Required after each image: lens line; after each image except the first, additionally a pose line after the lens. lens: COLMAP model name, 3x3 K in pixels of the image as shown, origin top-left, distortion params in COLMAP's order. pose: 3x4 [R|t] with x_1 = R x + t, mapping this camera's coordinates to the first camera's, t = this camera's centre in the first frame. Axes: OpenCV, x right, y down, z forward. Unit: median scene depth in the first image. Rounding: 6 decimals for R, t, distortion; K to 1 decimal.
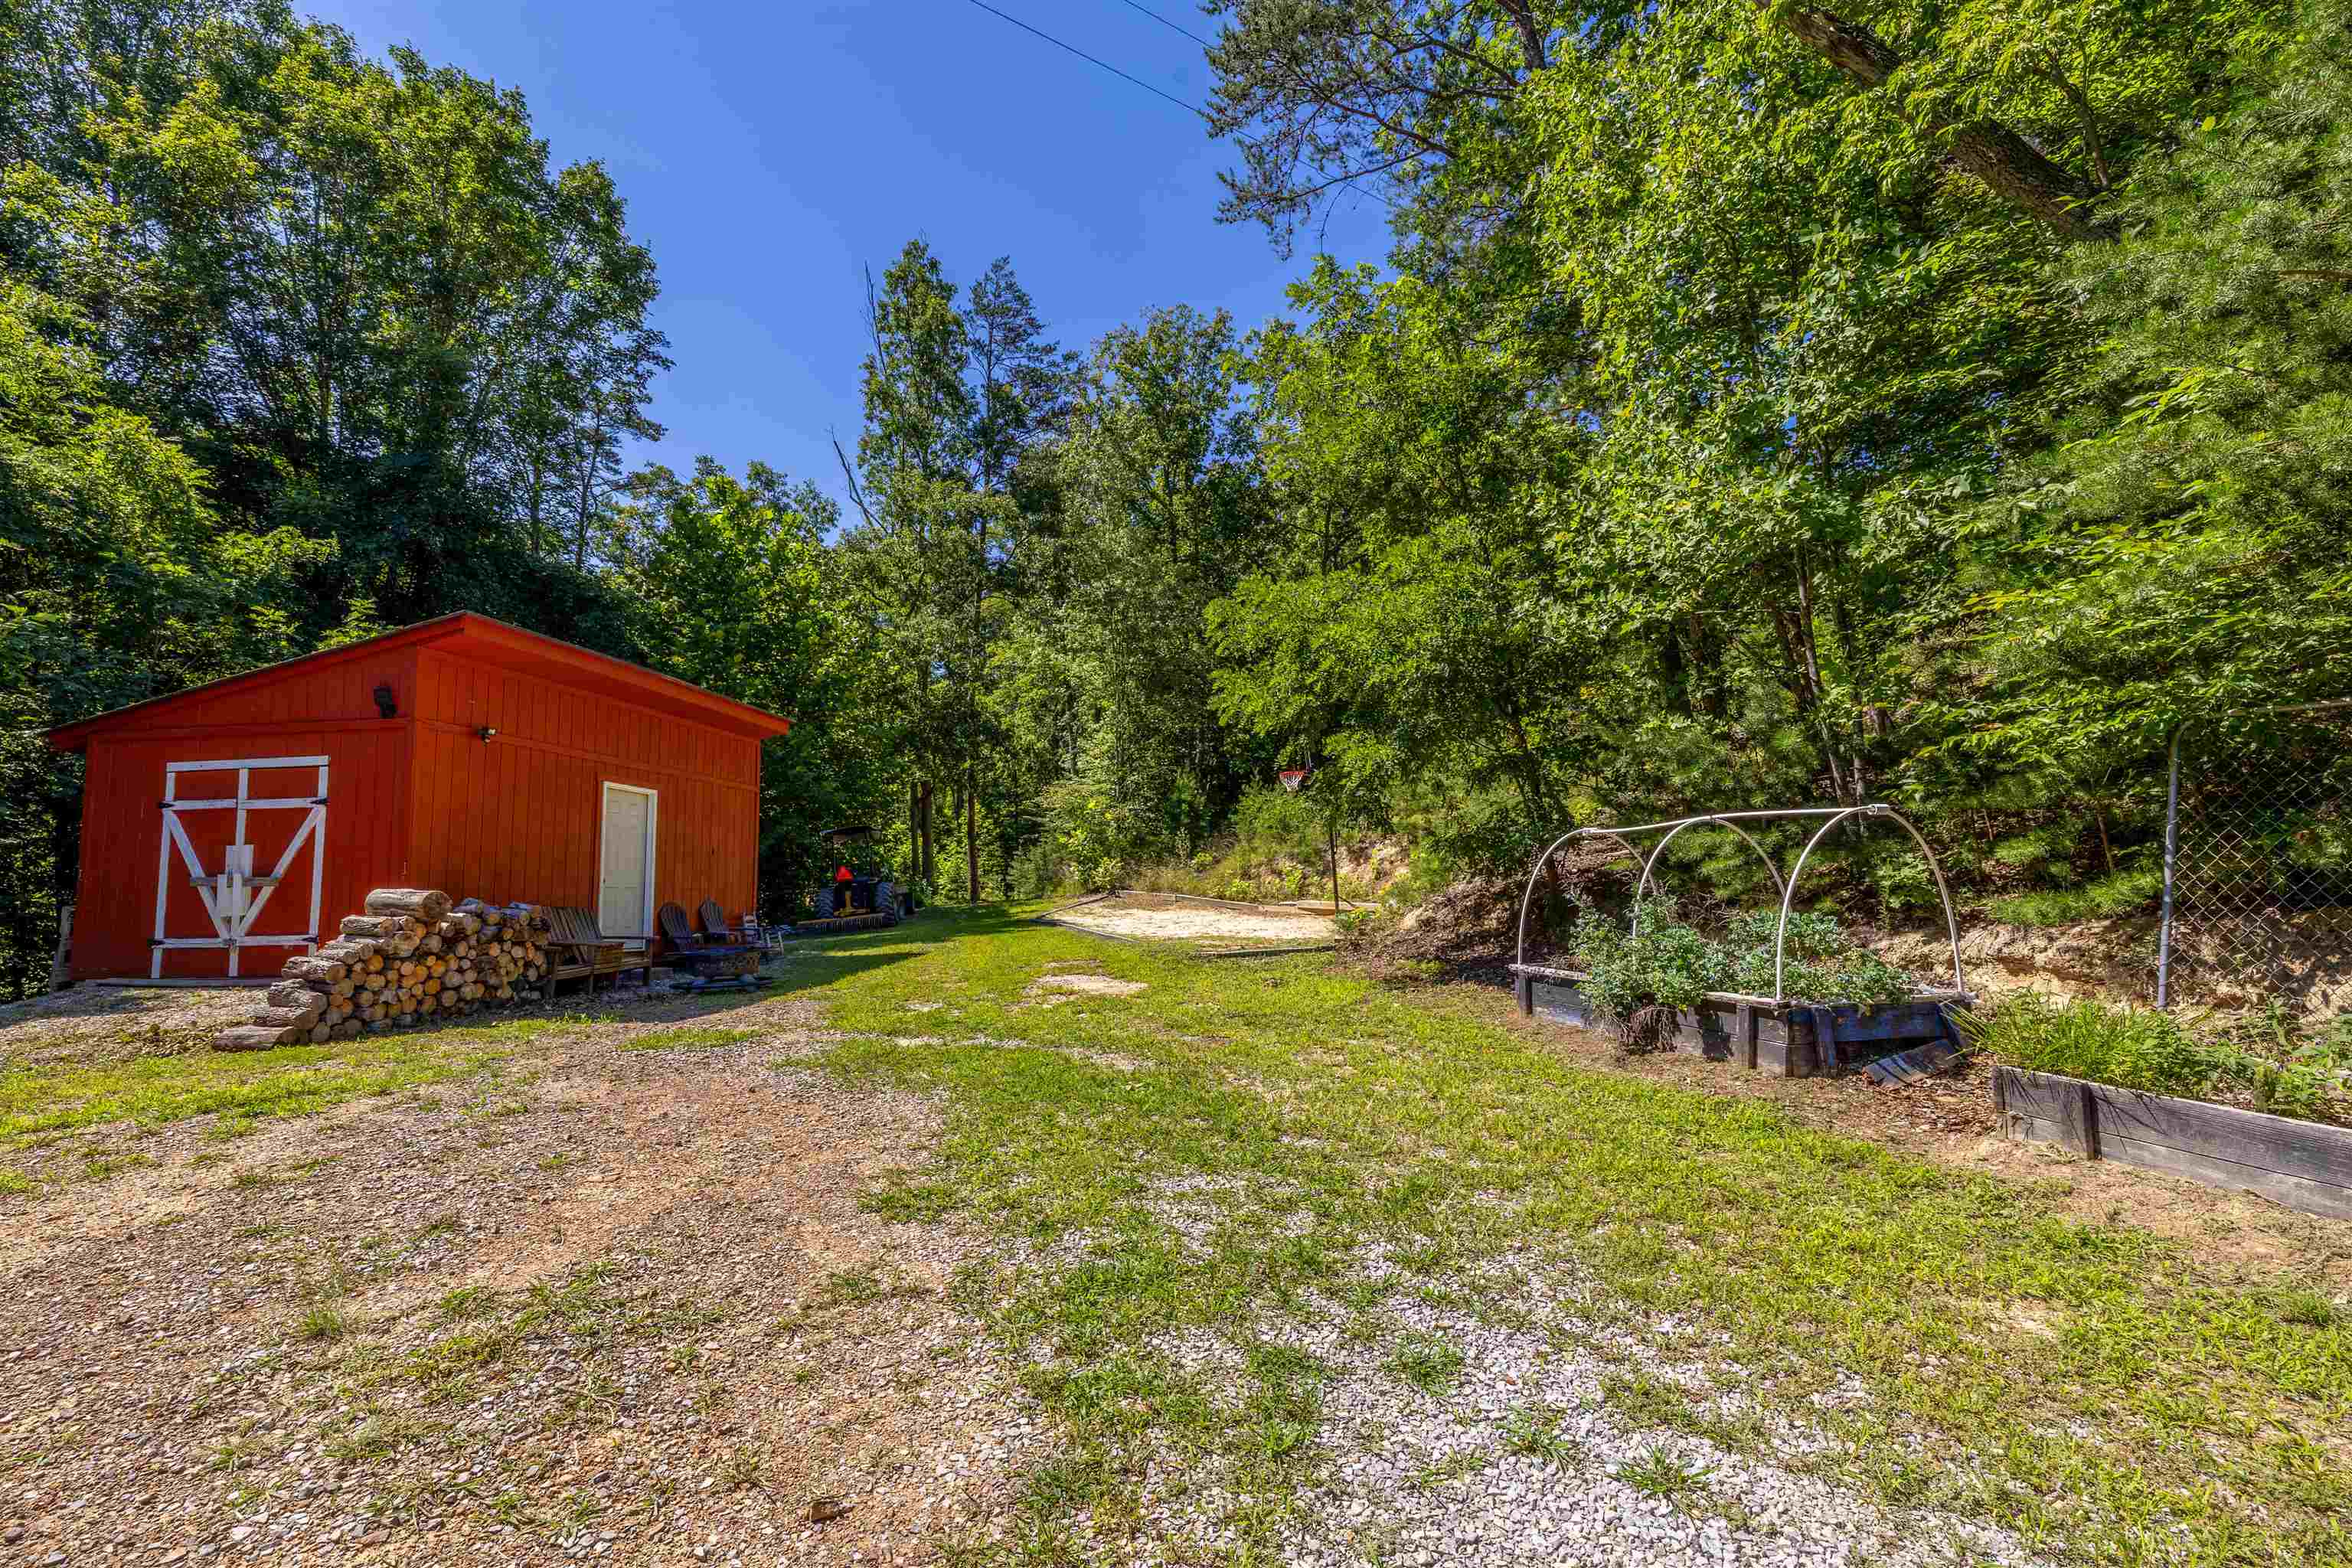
lens RADIAL K [[977.8, 0, 1165.1], [0, 977.8, 785.0], [0, 0, 1]] dist [0.002457, -0.000462]
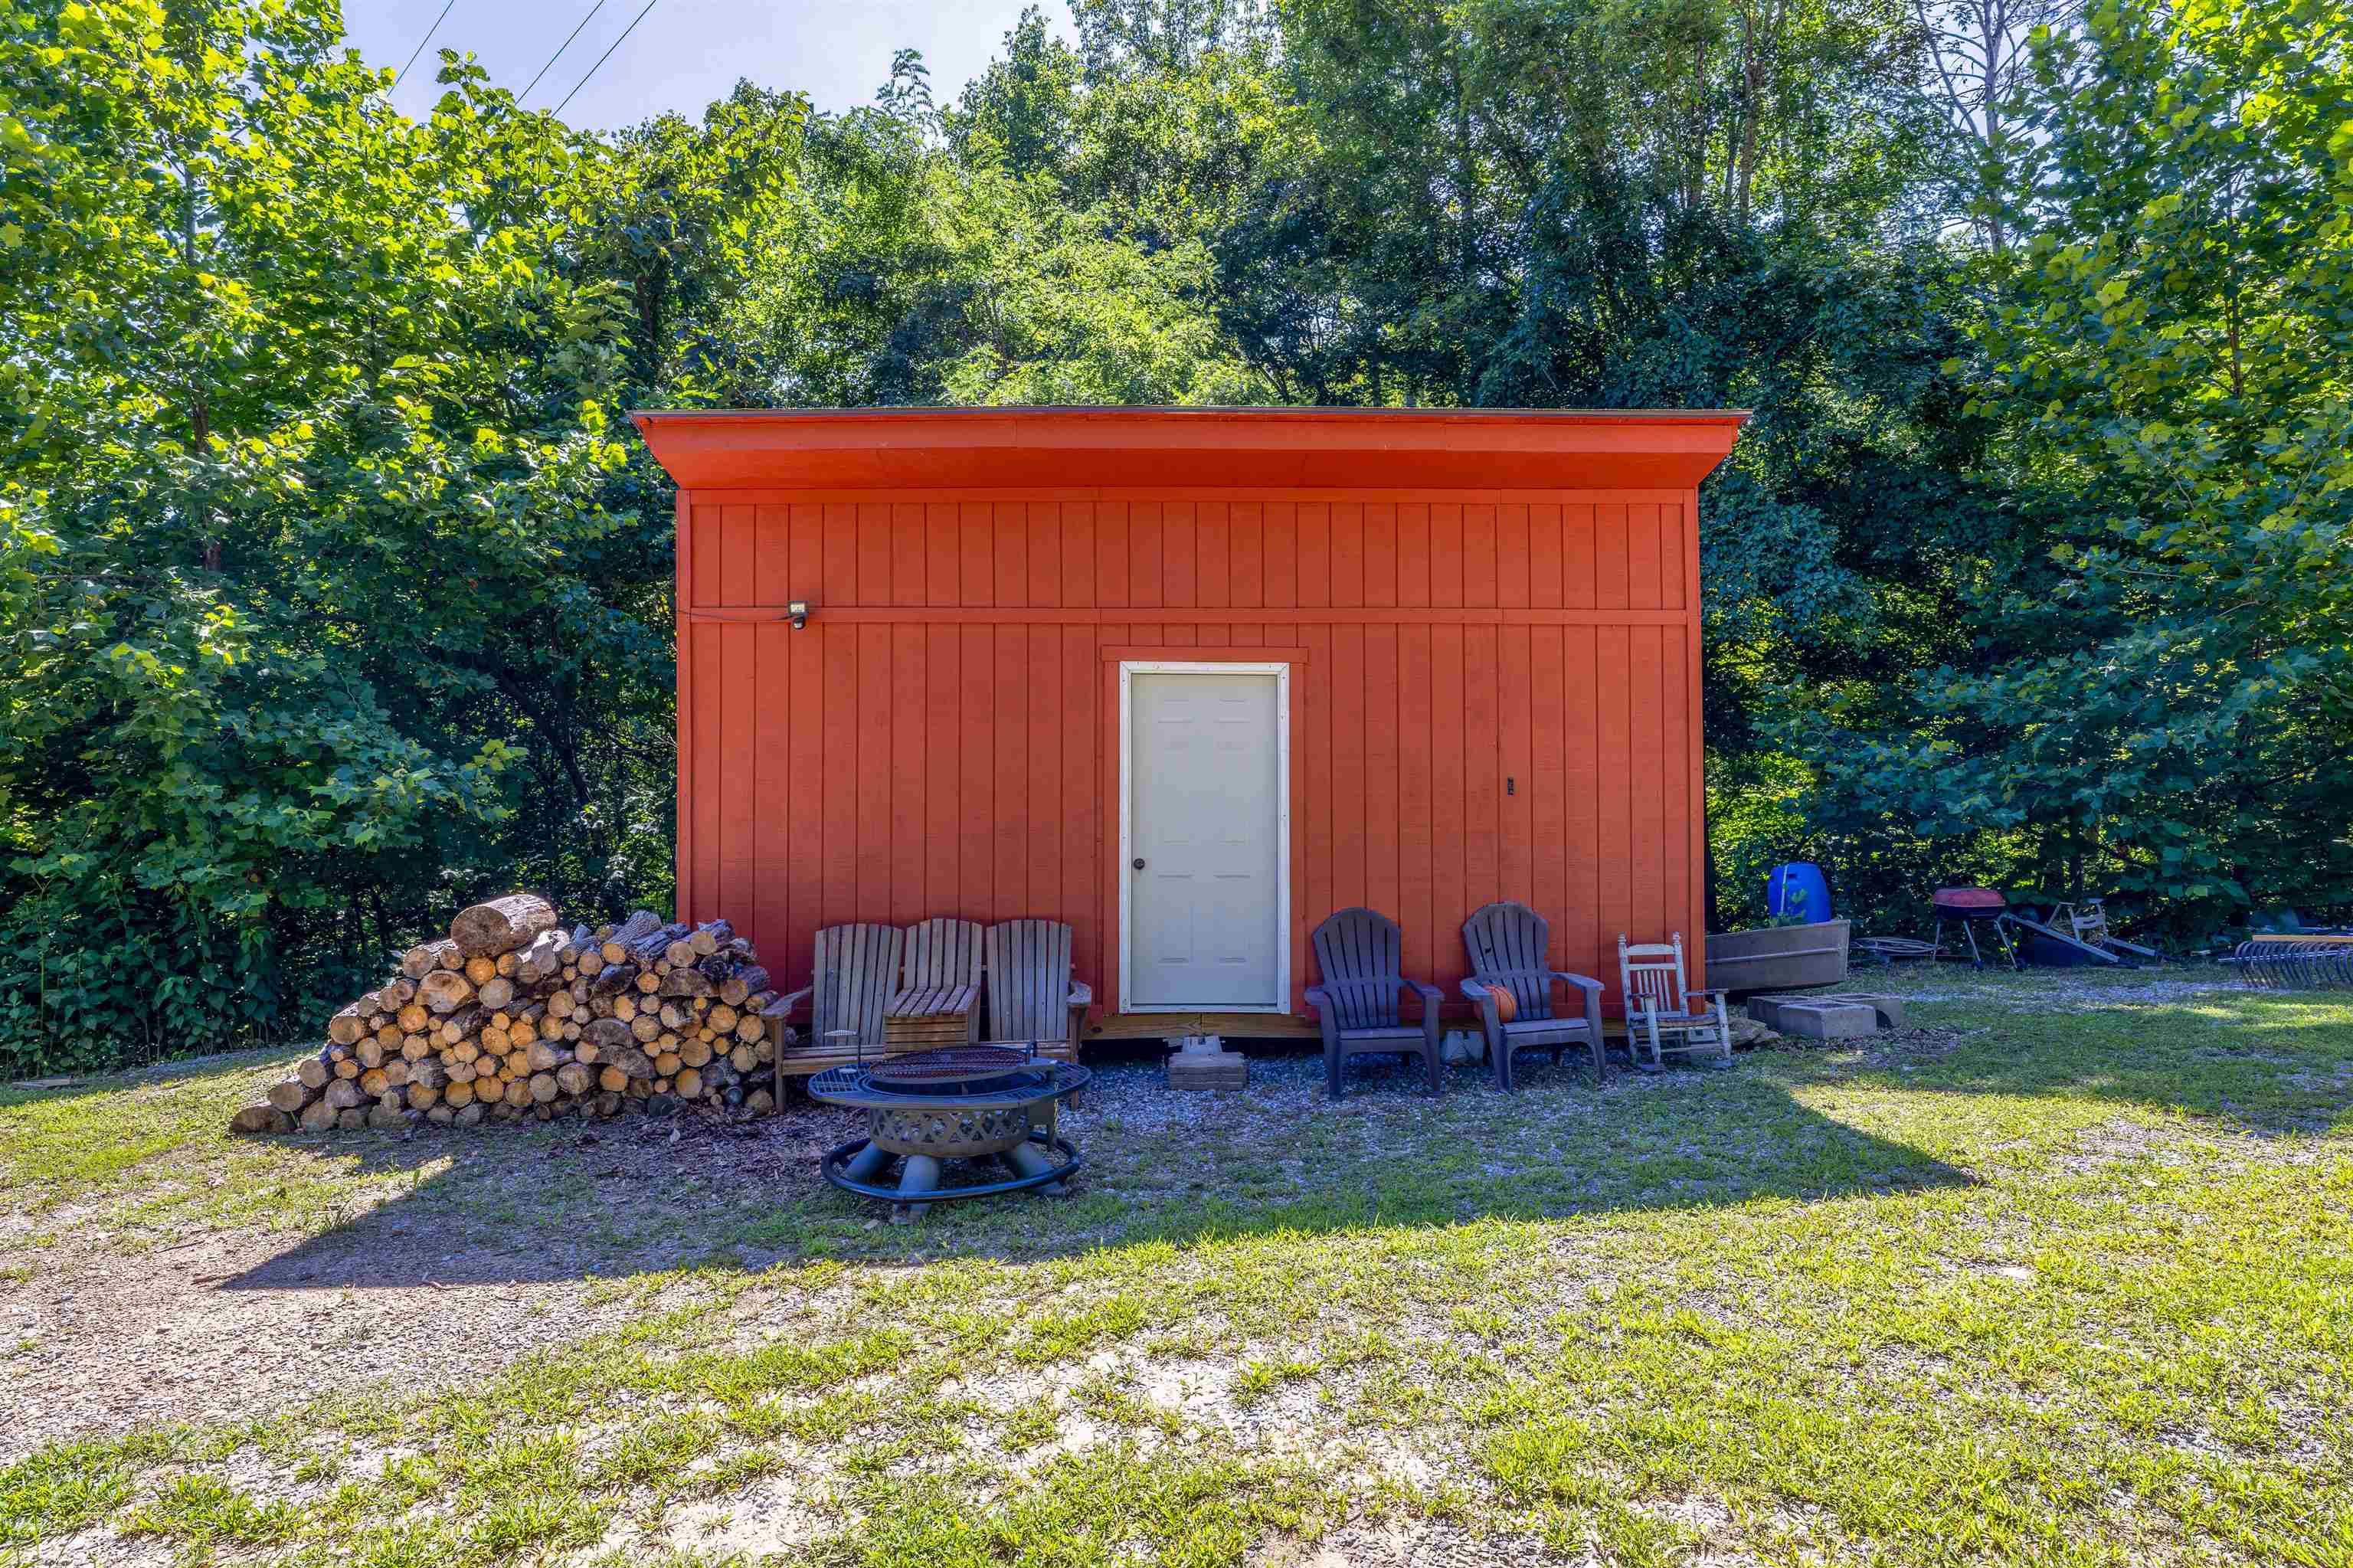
lens RADIAL K [[1288.4, 0, 1176.6], [0, 1288.4, 787.9], [0, 0, 1]] dist [0.000337, 0.000028]
pose [[0.133828, -0.018802, -0.990826, 0.081317], [0.117928, 0.993018, -0.002915, 0.080789], [0.983963, -0.116456, 0.135111, 1.195703]]
